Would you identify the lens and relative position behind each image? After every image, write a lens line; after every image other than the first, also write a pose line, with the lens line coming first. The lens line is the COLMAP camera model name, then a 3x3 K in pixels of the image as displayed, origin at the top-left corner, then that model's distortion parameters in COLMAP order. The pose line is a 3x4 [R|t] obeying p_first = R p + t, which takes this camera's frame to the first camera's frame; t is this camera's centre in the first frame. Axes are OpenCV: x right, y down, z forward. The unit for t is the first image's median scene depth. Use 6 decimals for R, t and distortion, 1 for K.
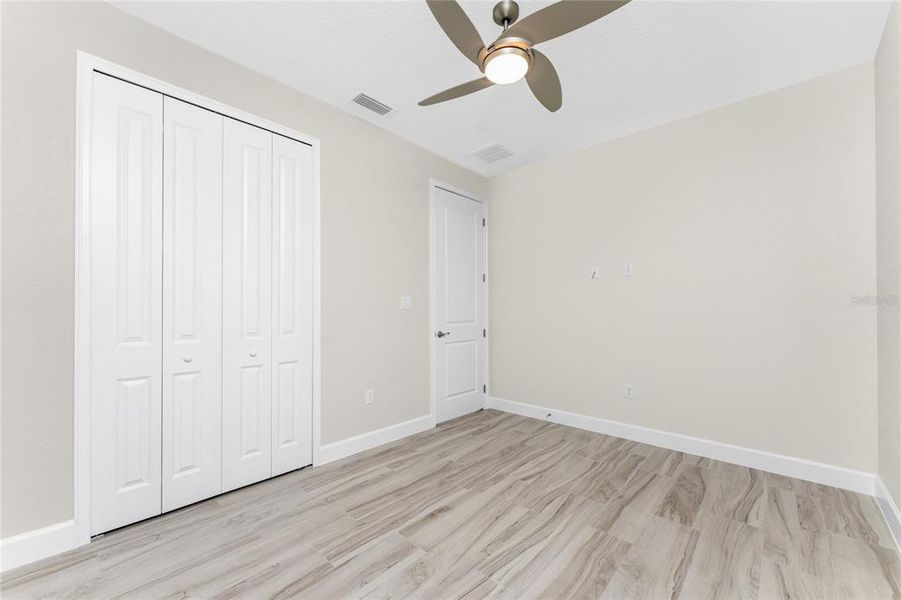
lens RADIAL K [[374.2, 0, 452.7], [0, 374.2, 308.0], [0, 0, 1]] dist [0.004149, -0.001106]
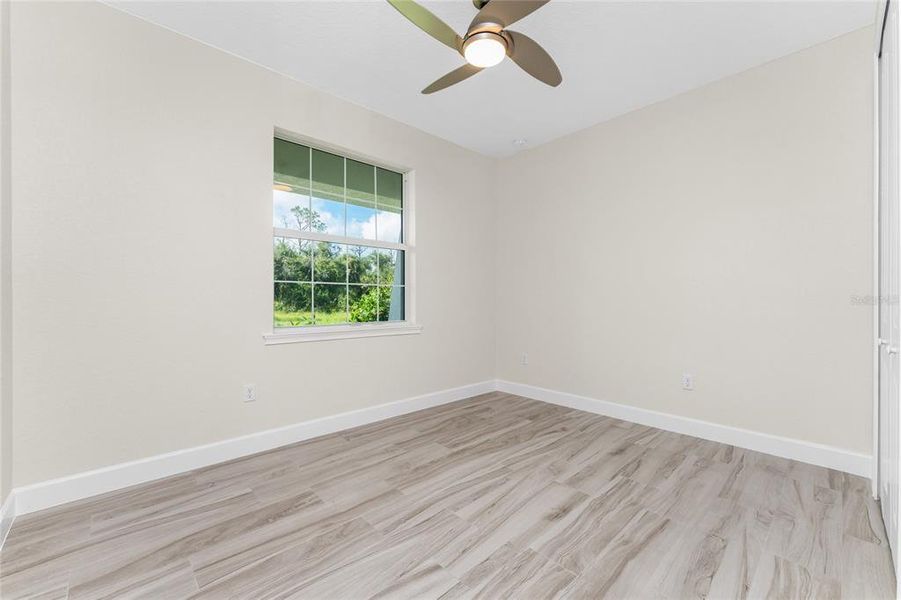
lens RADIAL K [[363.0, 0, 448.4], [0, 363.0, 294.9], [0, 0, 1]] dist [0.002943, -0.000049]
pose [[-0.995068, 0.001483, 0.099180, 0.141263], [-0.000161, 0.999863, -0.016560, 0.045743], [-0.099191, -0.016494, -0.994932, 1.960915]]
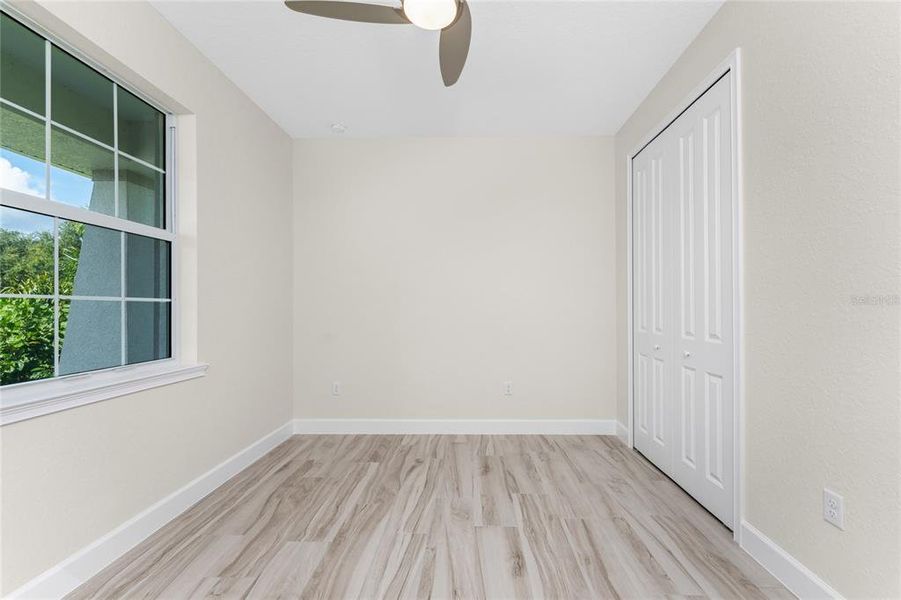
lens RADIAL K [[374.2, 0, 459.9], [0, 374.2, 301.9], [0, 0, 1]] dist [0.004149, -0.001106]
pose [[-0.768414, -0.002985, -0.639946, 0.592441], [0.008937, 0.999842, -0.015394, 0.001207], [0.639890, -0.017548, -0.768266, 1.604237]]
